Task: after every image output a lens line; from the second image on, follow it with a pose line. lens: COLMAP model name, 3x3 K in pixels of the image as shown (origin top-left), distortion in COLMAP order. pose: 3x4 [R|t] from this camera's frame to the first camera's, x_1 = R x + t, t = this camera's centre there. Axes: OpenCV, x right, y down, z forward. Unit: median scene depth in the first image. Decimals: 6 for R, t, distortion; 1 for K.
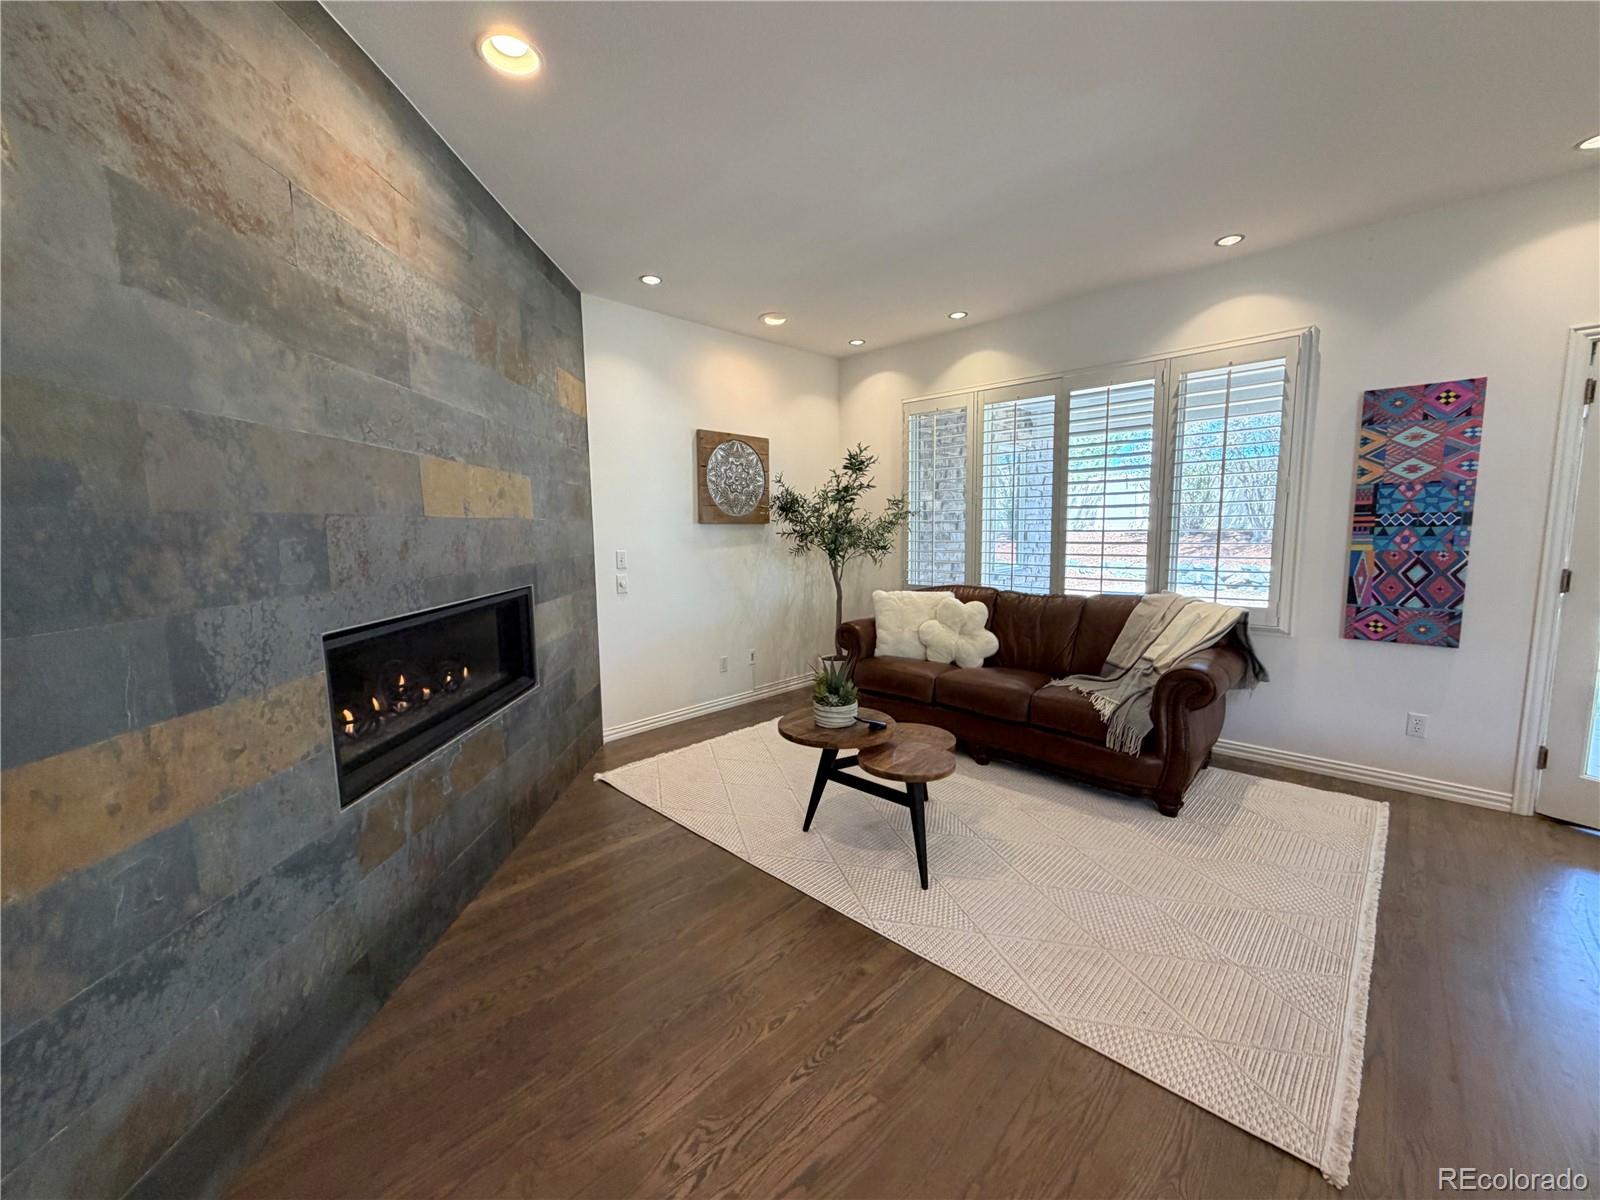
lens RADIAL K [[637.8, 0, 796.3], [0, 637.8, 599.6], [0, 0, 1]] dist [-0.000610, 0.000140]
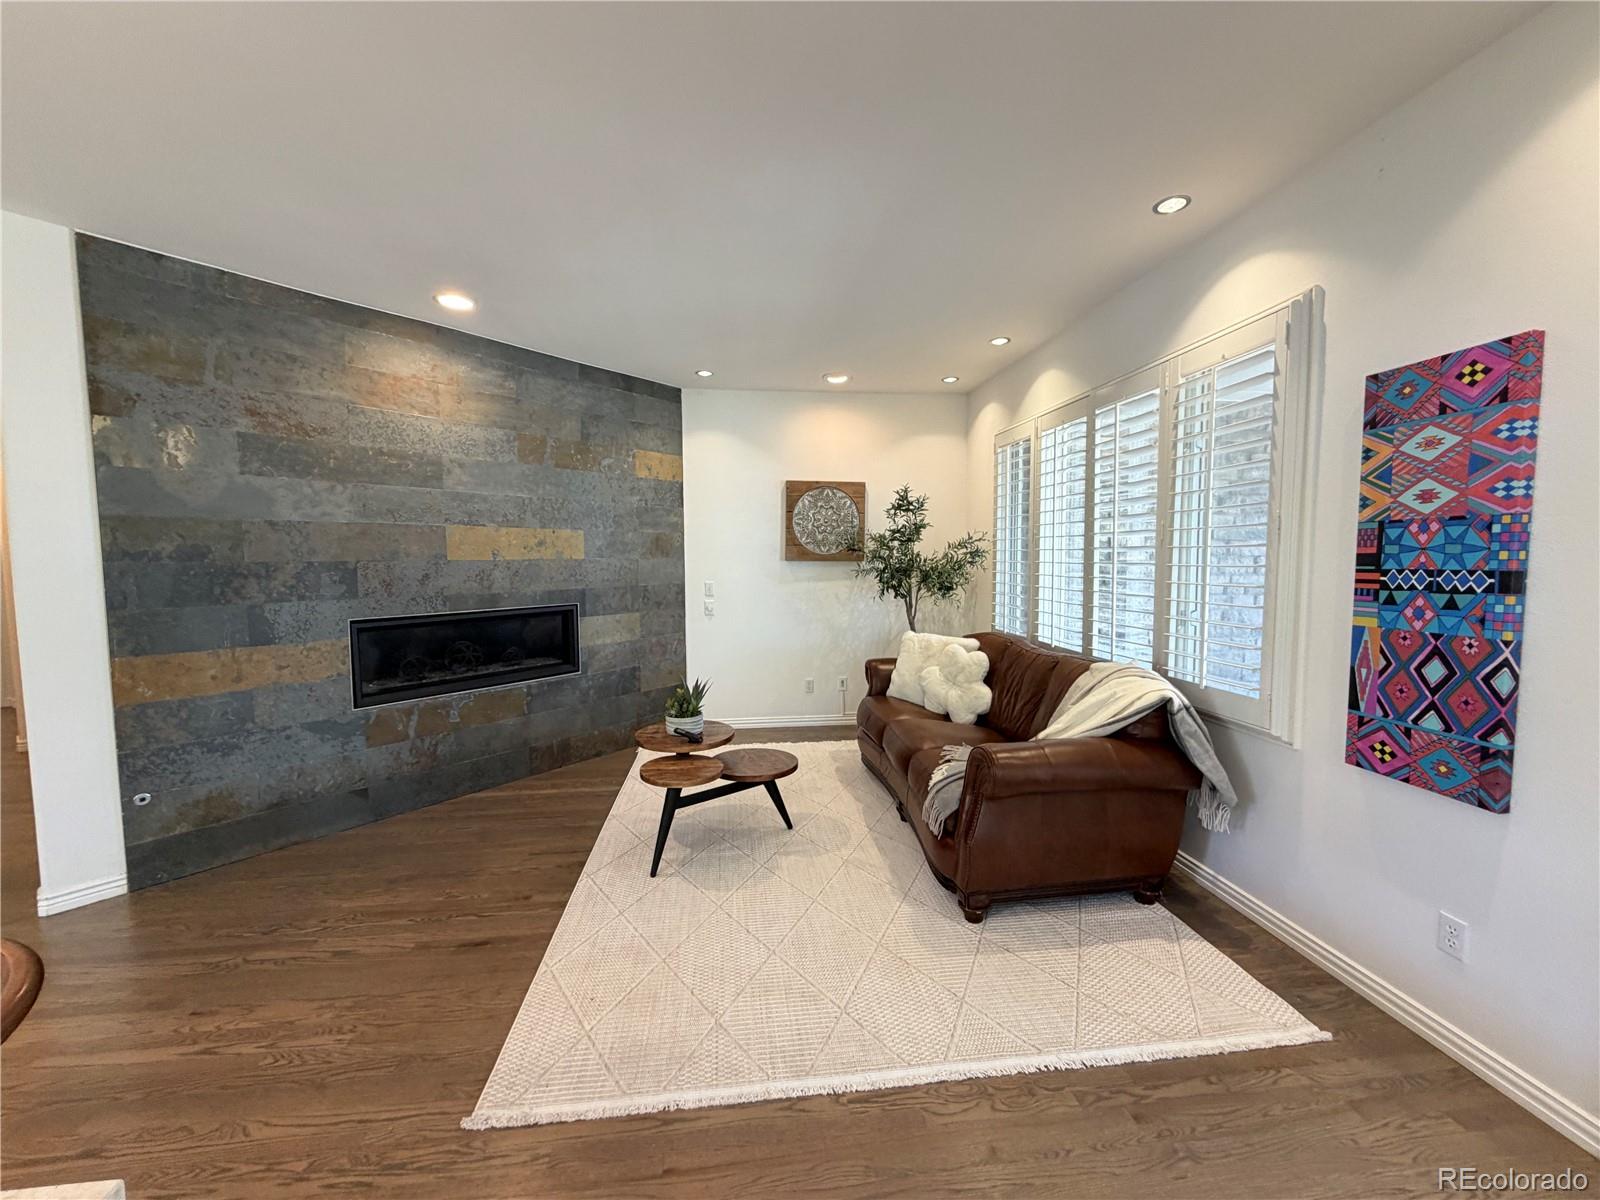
lens RADIAL K [[637.8, 0, 796.7], [0, 637.8, 599.7], [0, 0, 1]] dist [-0.000610, 0.000140]
pose [[0.774839, 0.054270, -0.629825, 0.885677], [-0.079438, 0.996770, -0.011839, -0.053605], [0.627148, 0.059205, 0.776647, 0.167791]]
